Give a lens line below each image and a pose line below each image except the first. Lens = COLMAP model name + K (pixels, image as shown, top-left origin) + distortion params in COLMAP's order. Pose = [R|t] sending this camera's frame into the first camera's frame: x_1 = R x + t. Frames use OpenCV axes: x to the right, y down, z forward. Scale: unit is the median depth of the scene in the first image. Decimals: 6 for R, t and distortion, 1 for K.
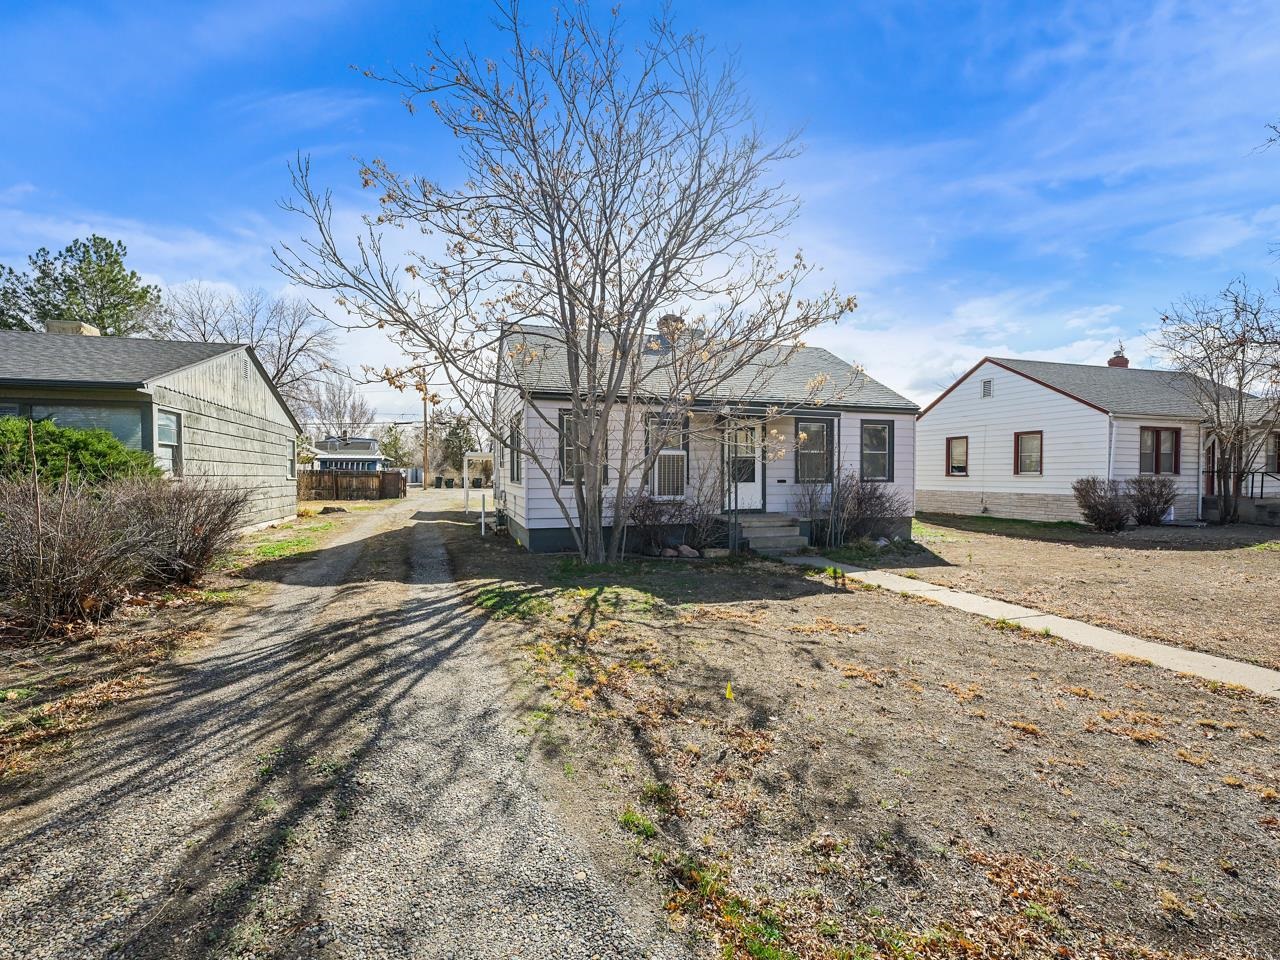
lens RADIAL K [[557.8, 0, 640.0], [0, 557.8, 482.8], [0, 0, 1]] dist [-0.001972, -0.000105]
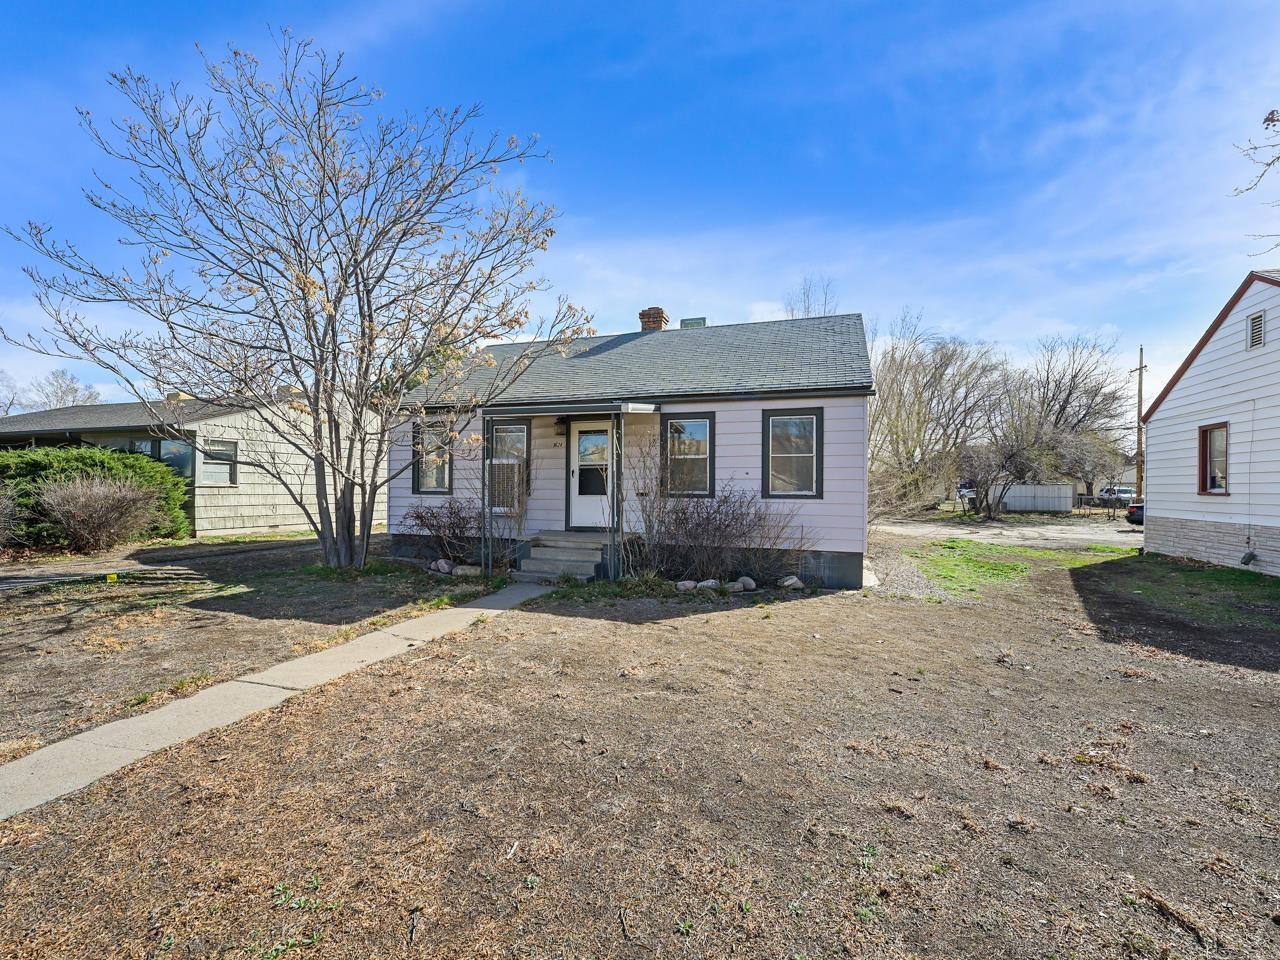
lens RADIAL K [[557.8, 0, 646.2], [0, 557.8, 482.9], [0, 0, 1]] dist [-0.001972, -0.000105]
pose [[0.802255, 0.002289, -0.596977, 0.702502], [-0.018209, 0.999621, -0.020637, -0.002956], [0.596704, 0.027427, 0.801993, 0.340945]]
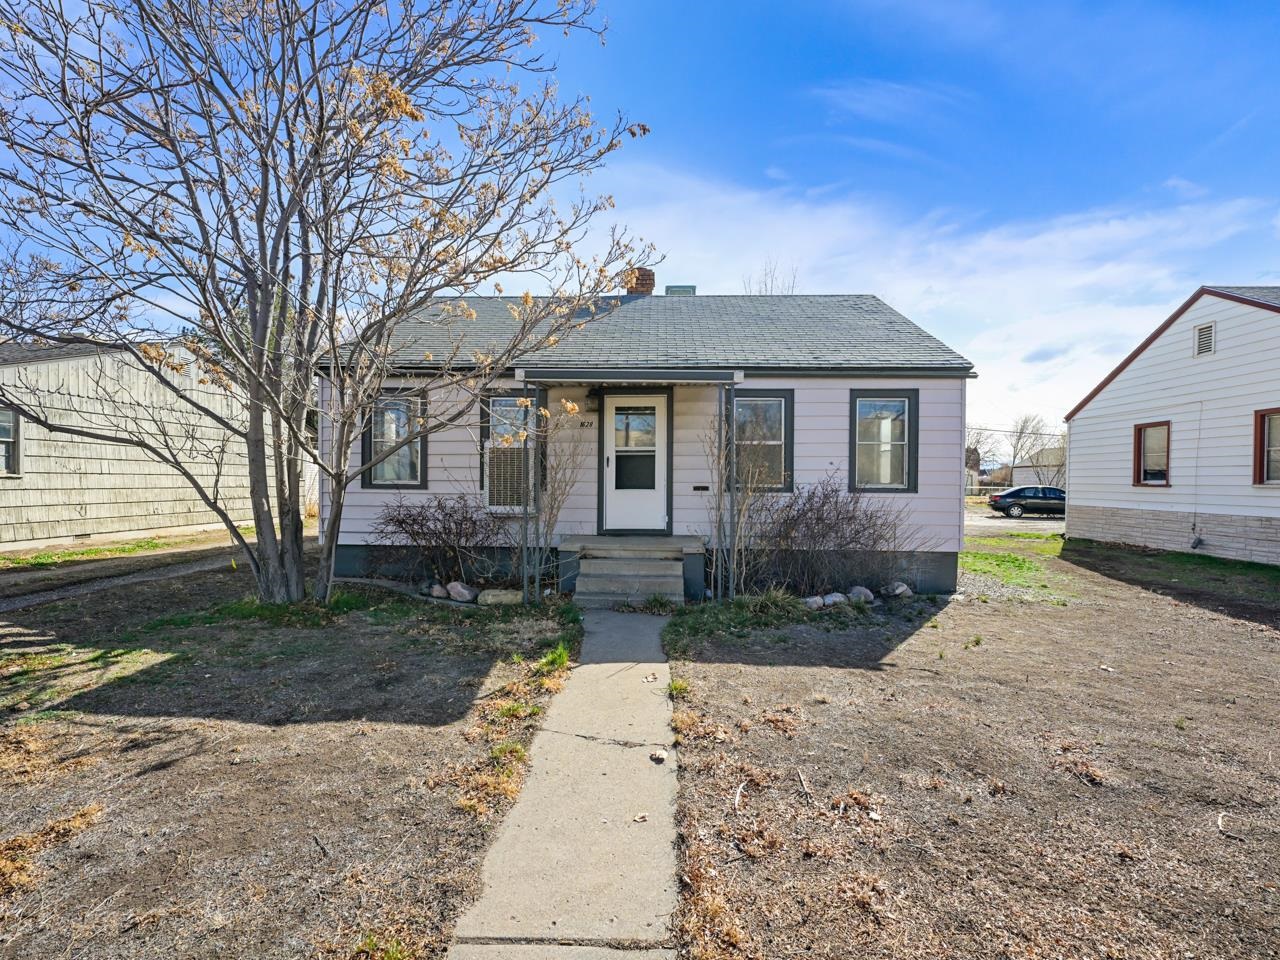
lens RADIAL K [[557.8, 0, 641.1], [0, 557.8, 483.4], [0, 0, 1]] dist [-0.001972, -0.000105]
pose [[0.937875, 0.011897, -0.346770, 0.394035], [-0.015249, 0.999860, -0.006940, -0.002913], [0.346639, 0.011797, 0.937925, 0.347052]]
